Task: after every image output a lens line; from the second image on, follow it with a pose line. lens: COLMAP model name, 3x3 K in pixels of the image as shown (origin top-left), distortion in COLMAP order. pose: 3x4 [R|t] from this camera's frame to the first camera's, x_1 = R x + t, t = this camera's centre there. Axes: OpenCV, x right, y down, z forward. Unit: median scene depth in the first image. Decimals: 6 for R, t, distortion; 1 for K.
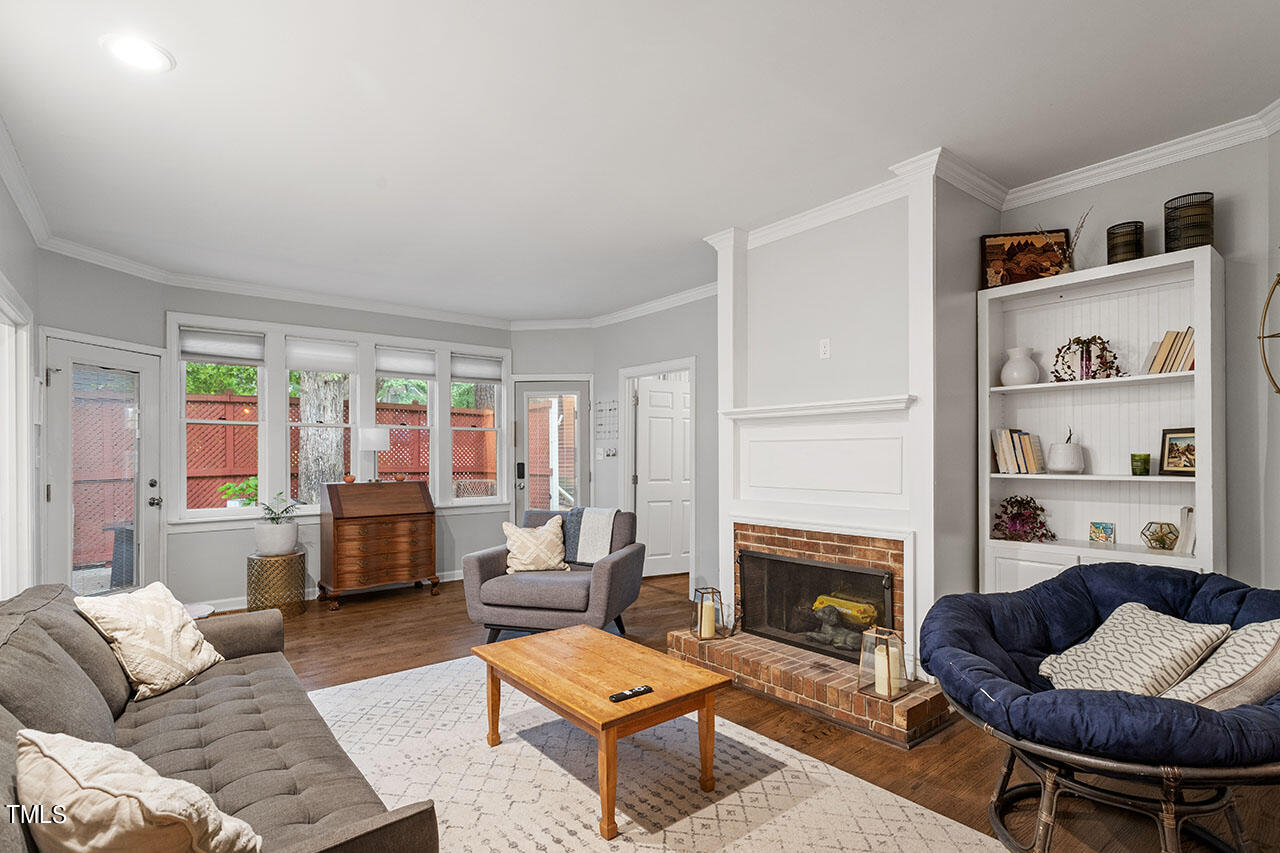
lens RADIAL K [[612.7, 0, 636.1], [0, 612.7, 453.6], [0, 0, 1]] dist [0.001368, -0.000861]
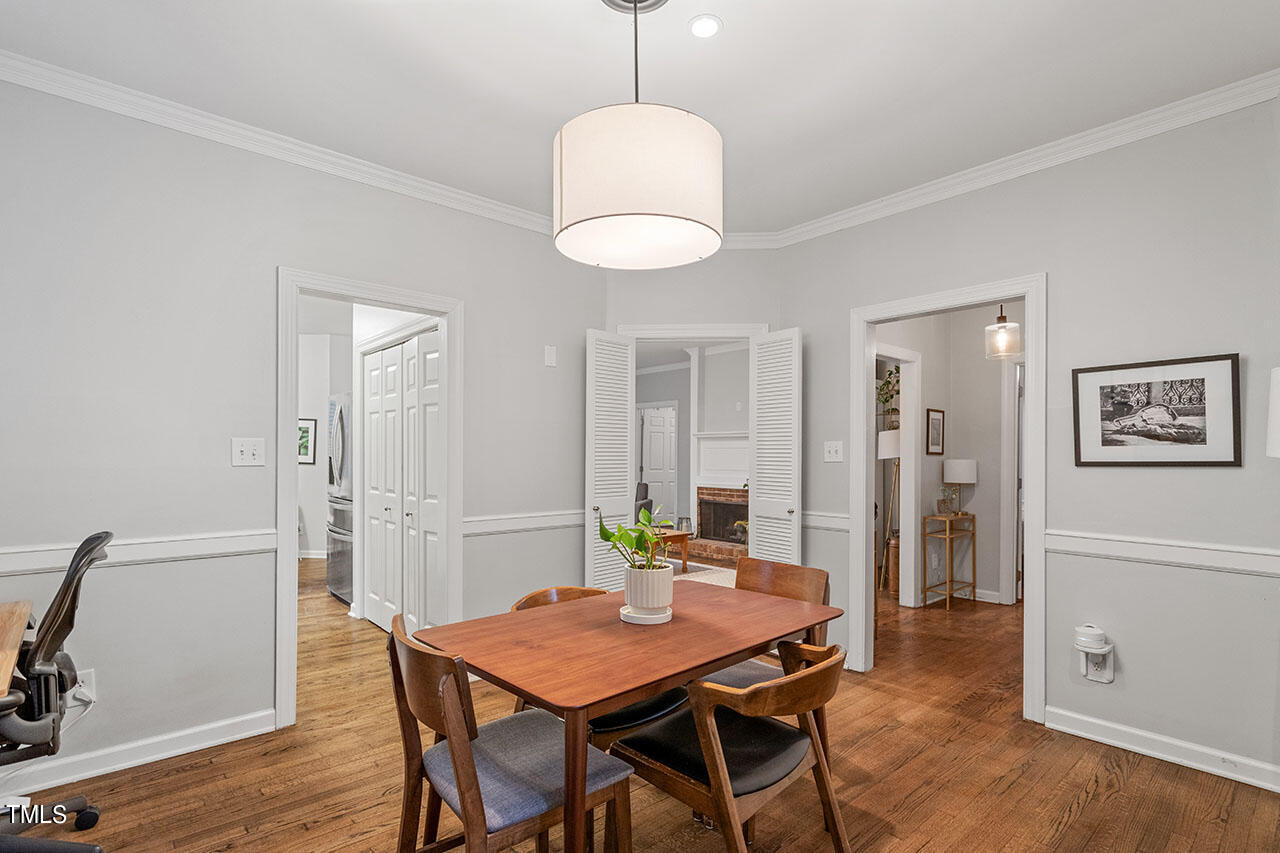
lens RADIAL K [[612.7, 0, 636.1], [0, 612.7, 453.6], [0, 0, 1]] dist [0.001368, -0.000861]
pose [[0.998963, 0.010027, 0.044412, -0.153953], [-0.009946, 0.999948, -0.002045, 0.005456], [-0.044430, 0.001601, 0.999011, -1.164631]]
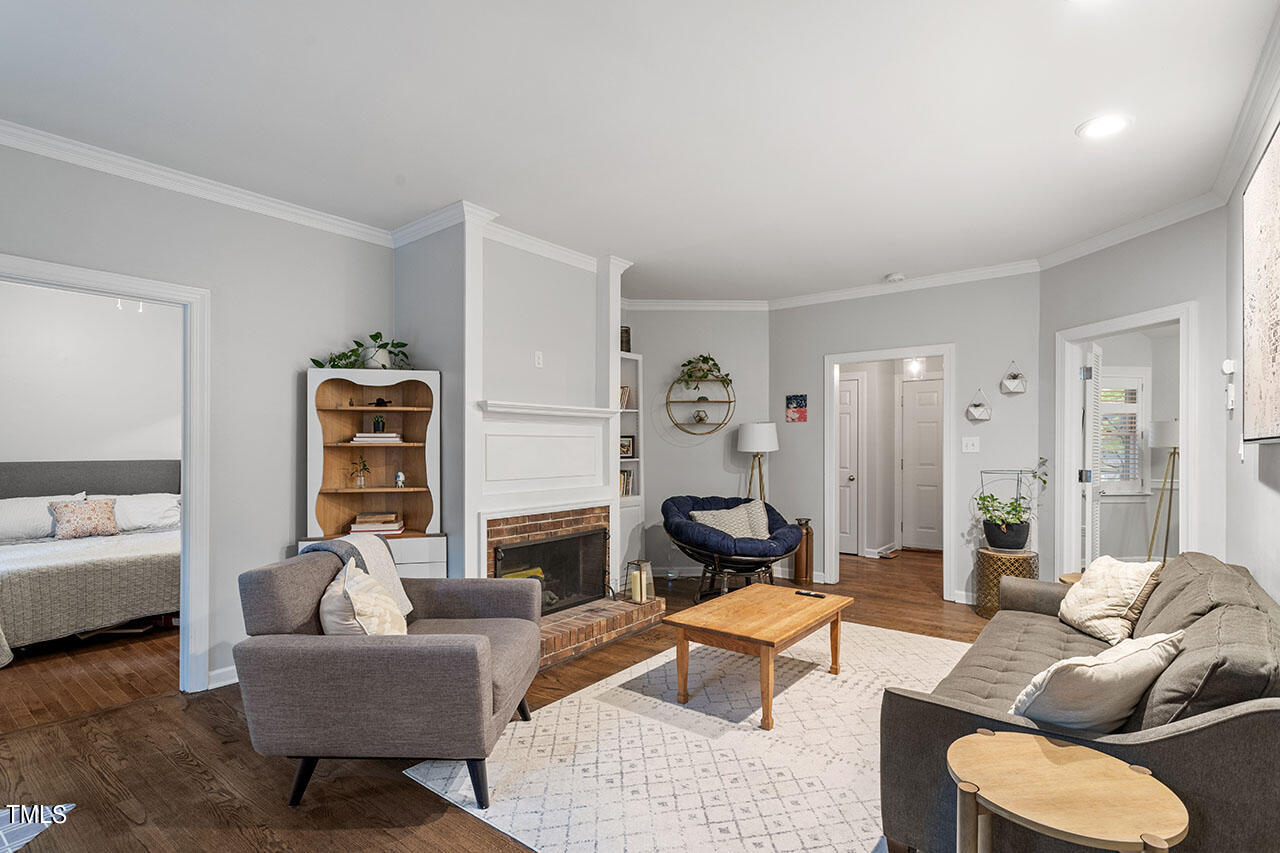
lens RADIAL K [[612.7, 0, 636.1], [0, 612.7, 453.6], [0, 0, 1]] dist [0.001368, -0.000861]
pose [[-0.224008, -0.002680, 0.974584, -0.869119], [0.001796, 0.999993, 0.003163, 0.008400], [-0.974586, 0.002459, -0.224002, 1.060283]]
